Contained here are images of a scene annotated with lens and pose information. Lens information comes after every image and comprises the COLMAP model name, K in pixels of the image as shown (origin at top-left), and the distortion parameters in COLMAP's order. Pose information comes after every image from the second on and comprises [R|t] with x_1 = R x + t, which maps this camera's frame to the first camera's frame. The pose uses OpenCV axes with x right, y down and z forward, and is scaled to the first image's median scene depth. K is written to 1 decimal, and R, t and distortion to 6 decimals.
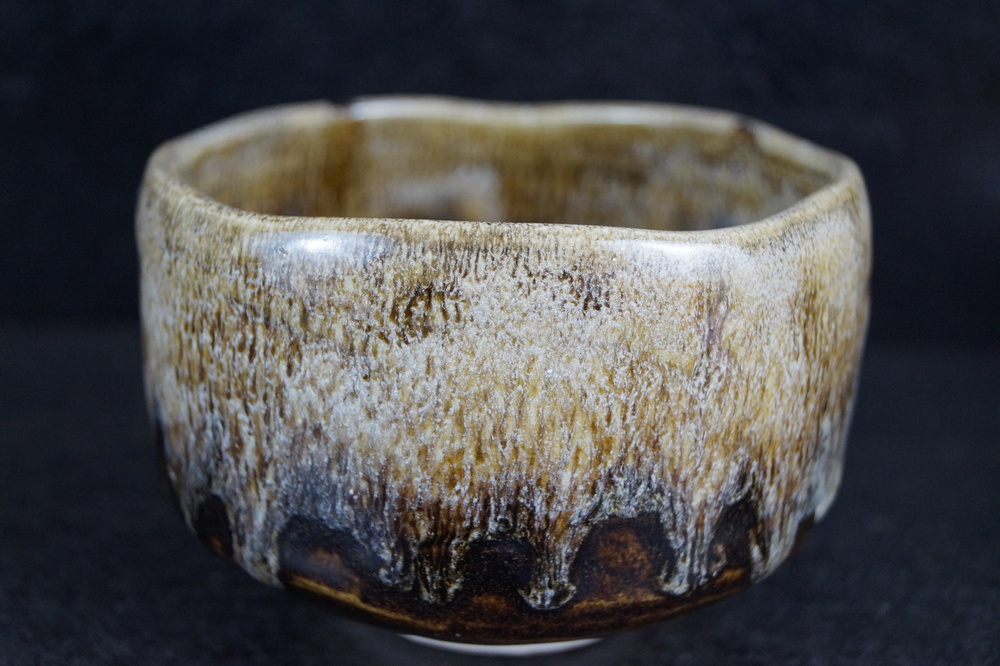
lens RADIAL K [[1326.2, 0, 500.0], [0, 1326.2, 333.0], [0, 0, 1]] dist [-0.025455, -0.006526]
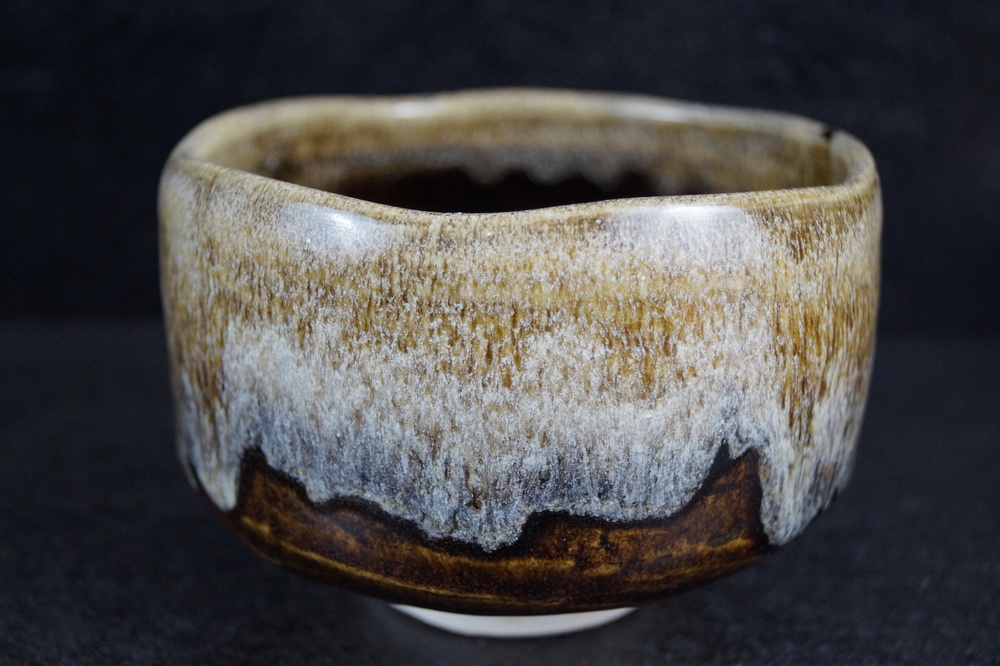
lens RADIAL K [[1405.1, 0, 500.0], [0, 1405.1, 333.0], [0, 0, 1]] dist [-0.051605, -0.020888]
pose [[-0.421400, 0.249922, -0.871758, 1.188901], [-0.303883, 0.866788, 0.395391, -0.515899], [0.854446, 0.431530, -0.289317, 1.644608]]
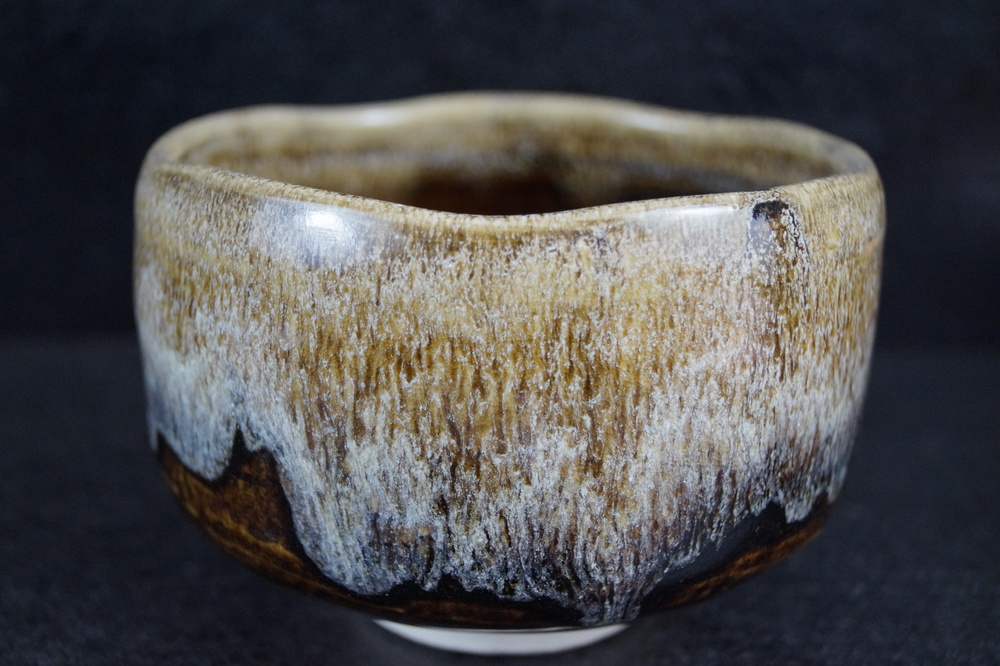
lens RADIAL K [[1405.1, 0, 500.0], [0, 1405.1, 333.0], [0, 0, 1]] dist [-0.051605, -0.020888]
pose [[-0.999550, -0.029979, -0.000696, 0.007234], [-0.025170, 0.826135, 0.562909, -0.733545], [-0.016301, 0.562674, -0.826518, 2.350840]]
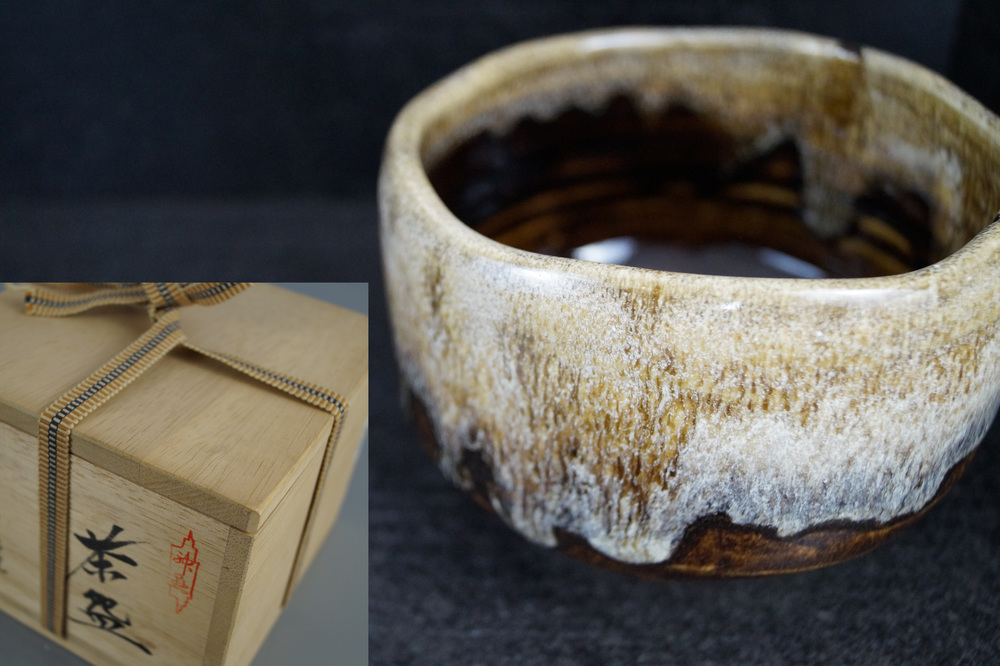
lens RADIAL K [[1024.8, 0, 500.0], [0, 1024.8, 333.0], [0, 0, 1]] dist [-0.076824, -0.025226]
pose [[0.181896, 0.533112, -0.826260, 0.909080], [-0.278629, 0.833782, 0.476627, -0.416497], [0.943016, 0.143523, 0.300202, 0.744250]]
